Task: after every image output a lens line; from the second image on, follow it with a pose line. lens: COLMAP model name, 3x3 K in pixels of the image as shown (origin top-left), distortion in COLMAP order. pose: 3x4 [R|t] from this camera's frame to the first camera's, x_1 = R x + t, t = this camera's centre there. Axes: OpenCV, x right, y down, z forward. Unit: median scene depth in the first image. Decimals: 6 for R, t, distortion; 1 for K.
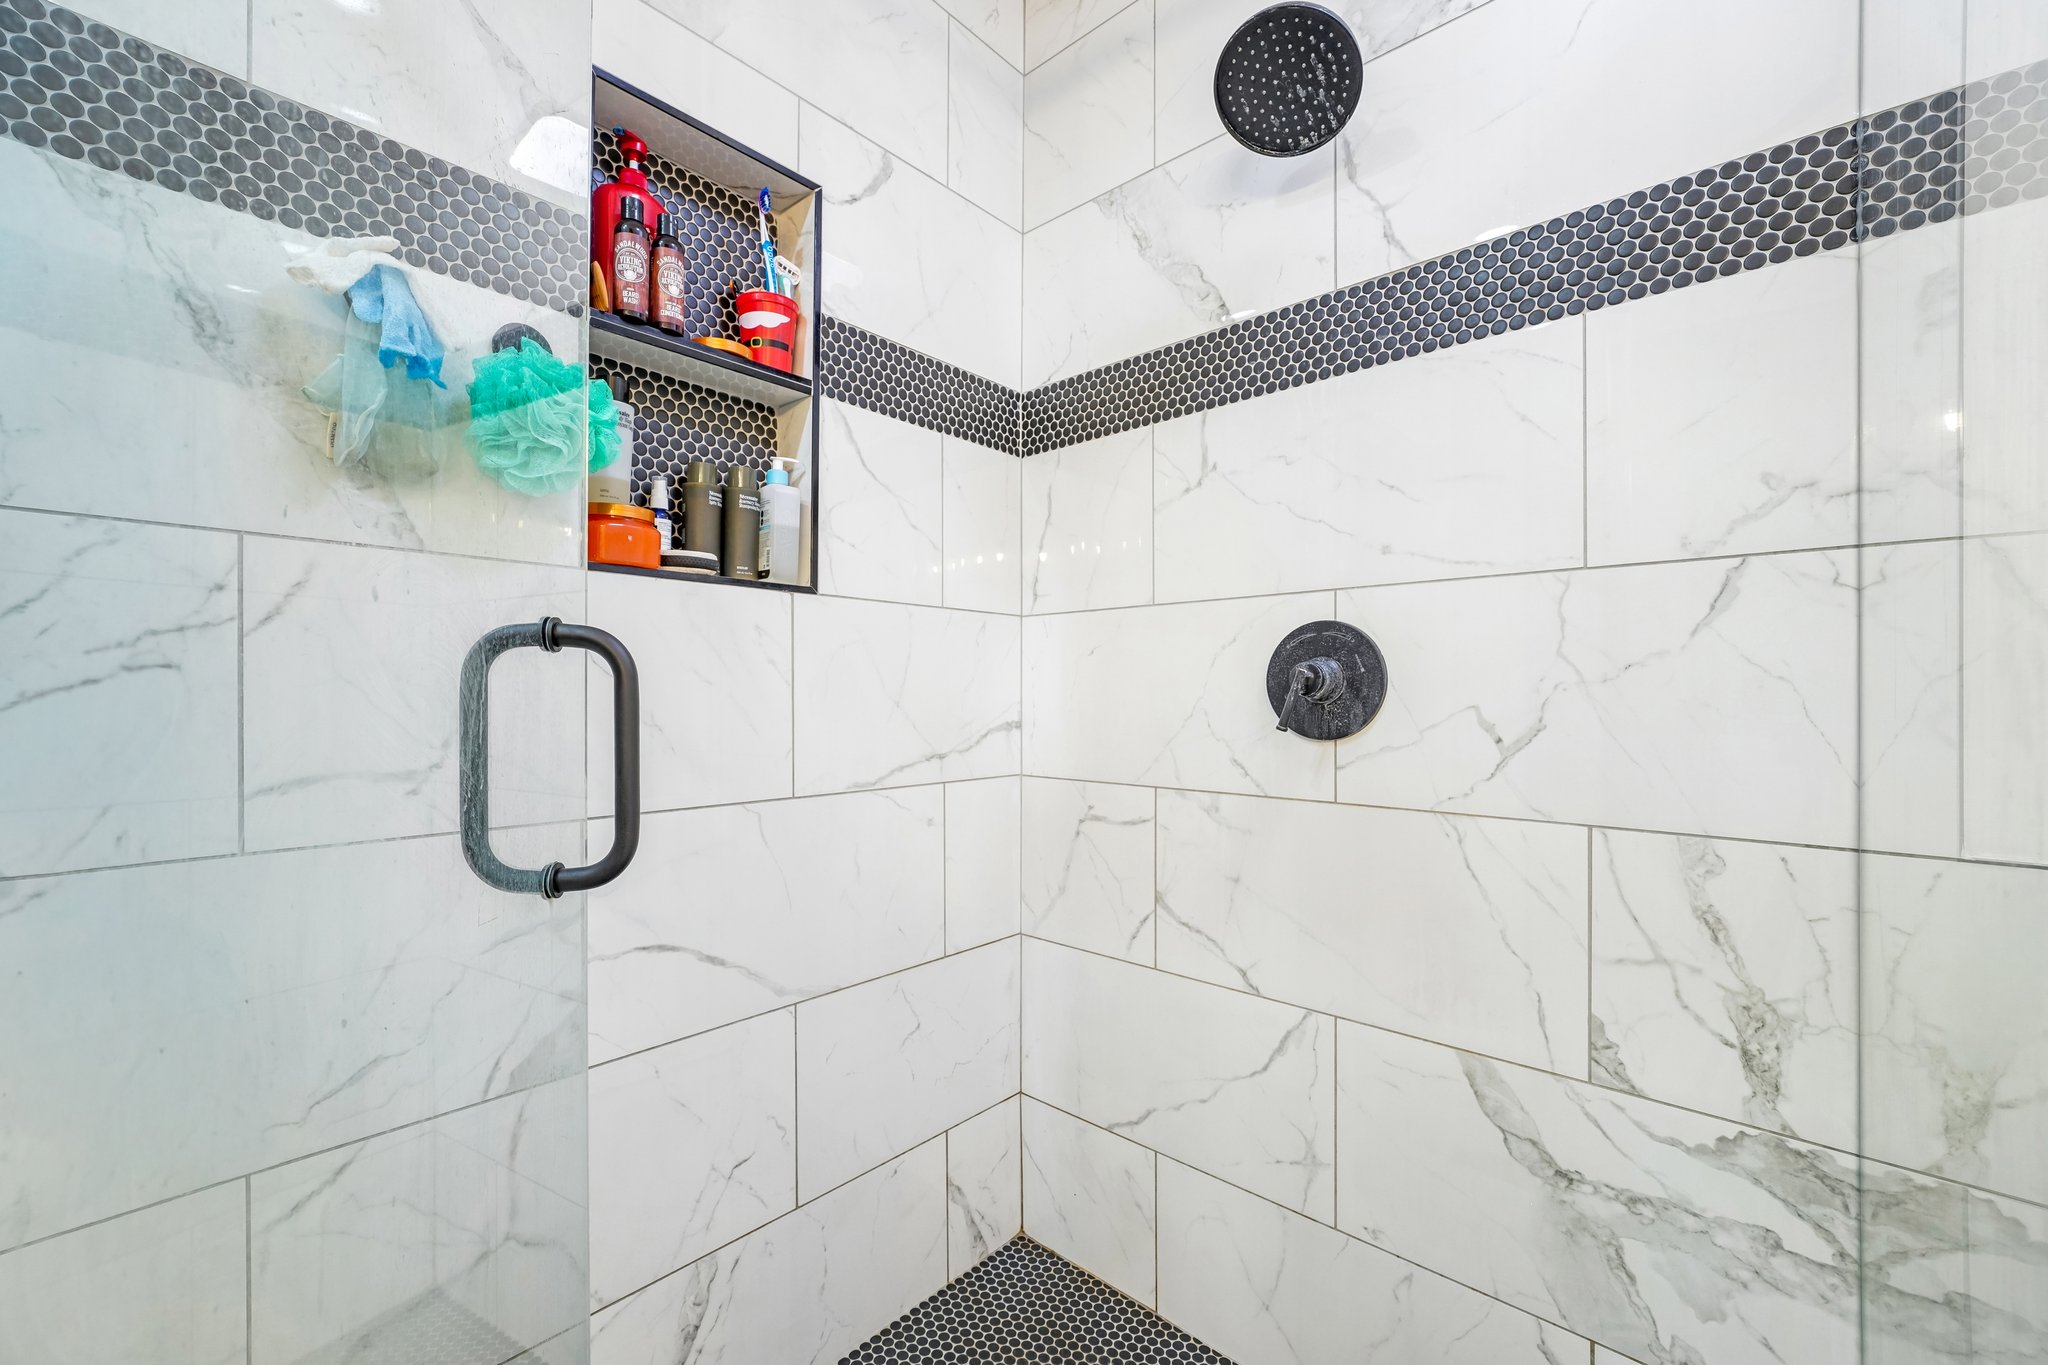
lens RADIAL K [[819.2, 0, 1026.4], [0, 819.2, 690.8], [0, 0, 1]] dist [-0.009667, 0.000577]
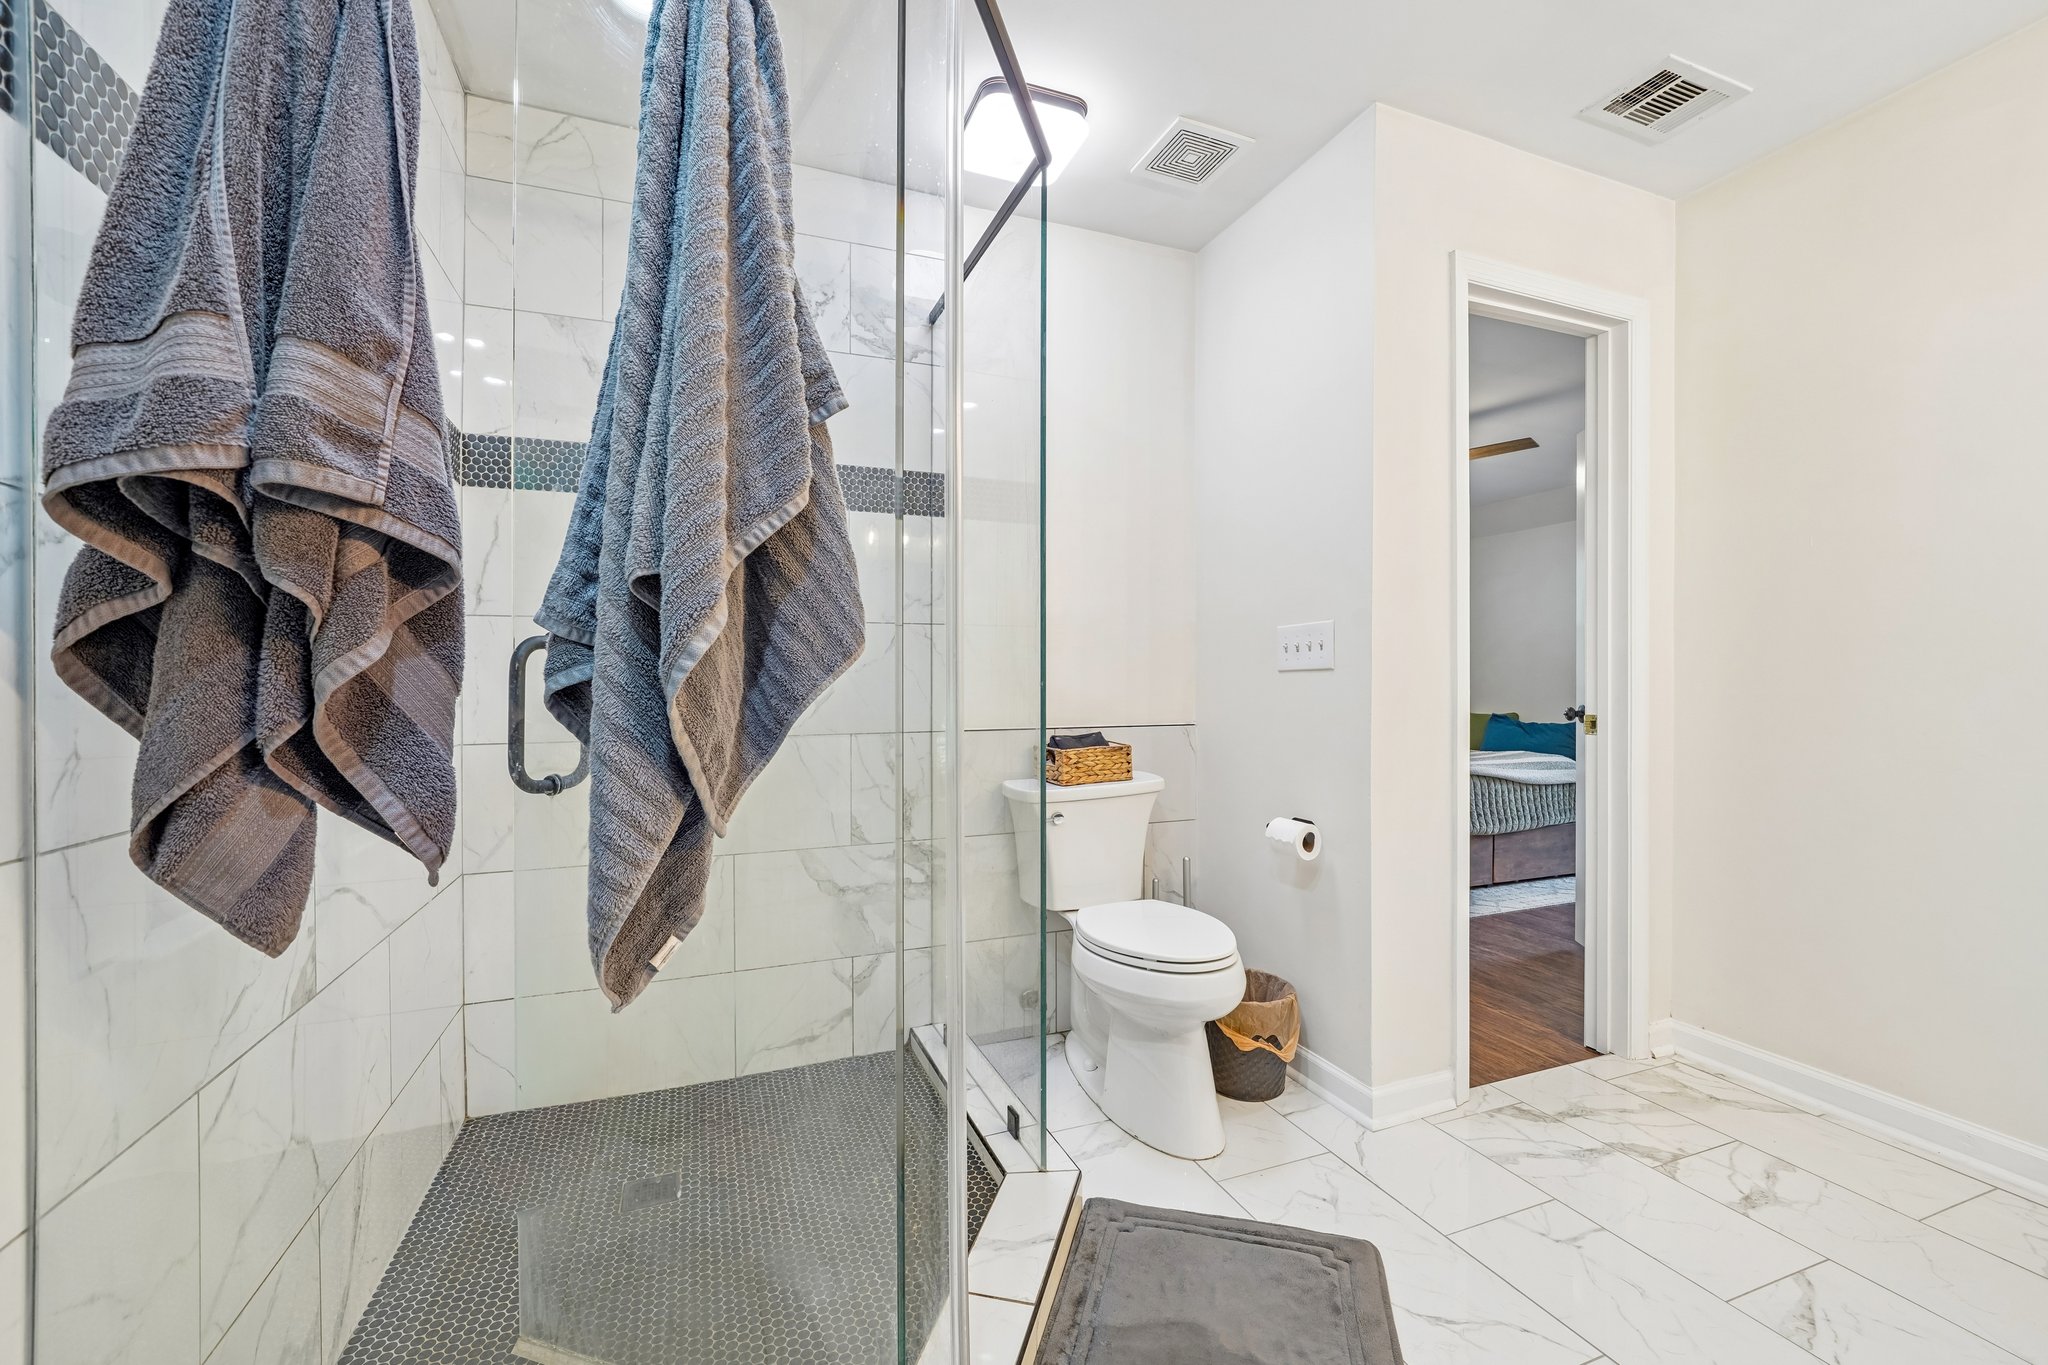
lens RADIAL K [[819.2, 0, 1021.2], [0, 819.2, 679.2], [0, 0, 1]] dist [-0.009667, 0.000577]
pose [[0.449877, -0.006563, 0.893066, -1.098963], [-0.000093, 0.999973, 0.007396, -0.007202], [-0.893091, -0.003410, 0.449864, -0.449992]]
